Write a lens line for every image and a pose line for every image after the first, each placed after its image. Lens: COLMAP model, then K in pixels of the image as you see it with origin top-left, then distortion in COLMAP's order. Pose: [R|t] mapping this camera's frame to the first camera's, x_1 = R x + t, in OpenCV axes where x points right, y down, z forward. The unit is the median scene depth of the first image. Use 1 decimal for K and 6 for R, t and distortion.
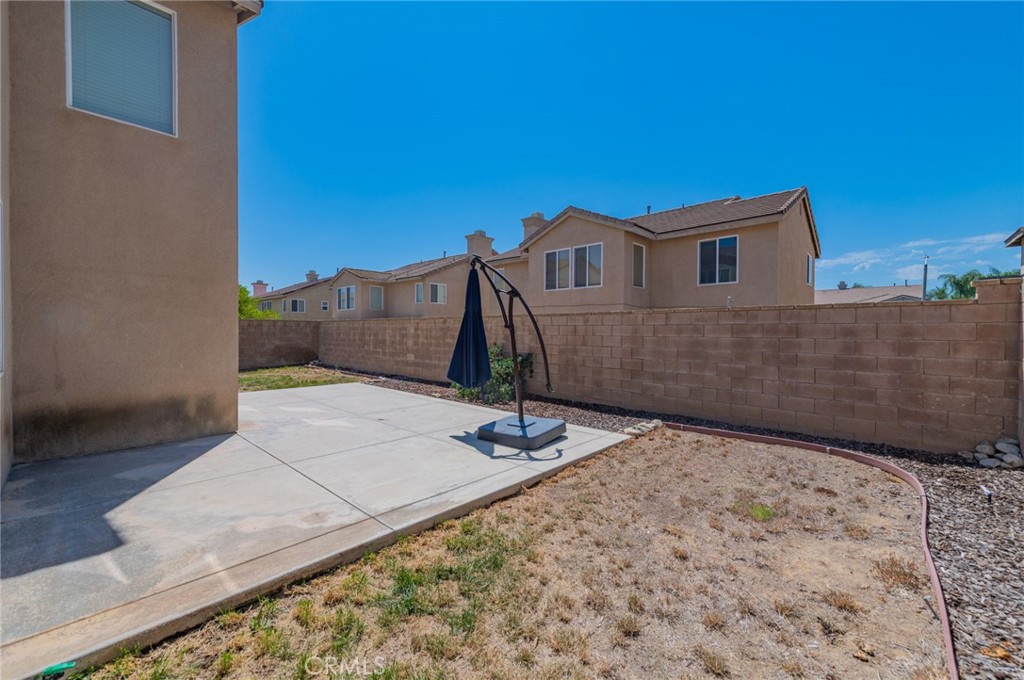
lens RADIAL K [[399.0, 0, 513.6], [0, 399.0, 336.3], [0, 0, 1]] dist [0.014616, -0.003274]
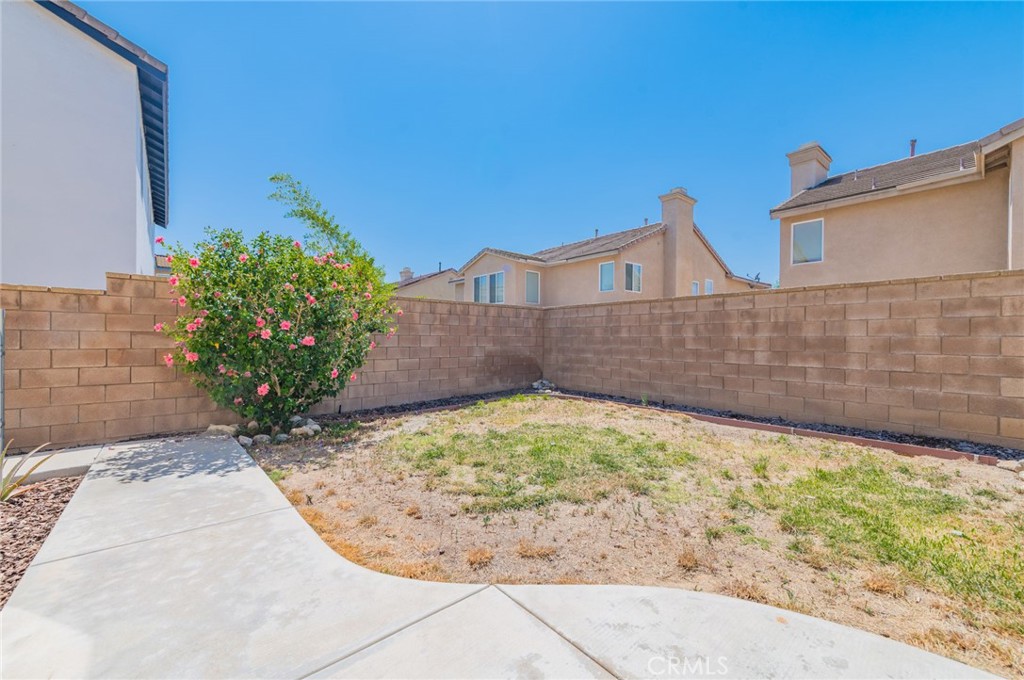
lens RADIAL K [[399.0, 0, 509.6], [0, 399.0, 343.3], [0, 0, 1]] dist [0.014616, -0.003274]
pose [[0.992026, 0.001588, -0.126022, -0.474828], [-0.002292, 0.999983, -0.005442, 0.013130], [0.126011, 0.005687, 0.992013, 0.461447]]
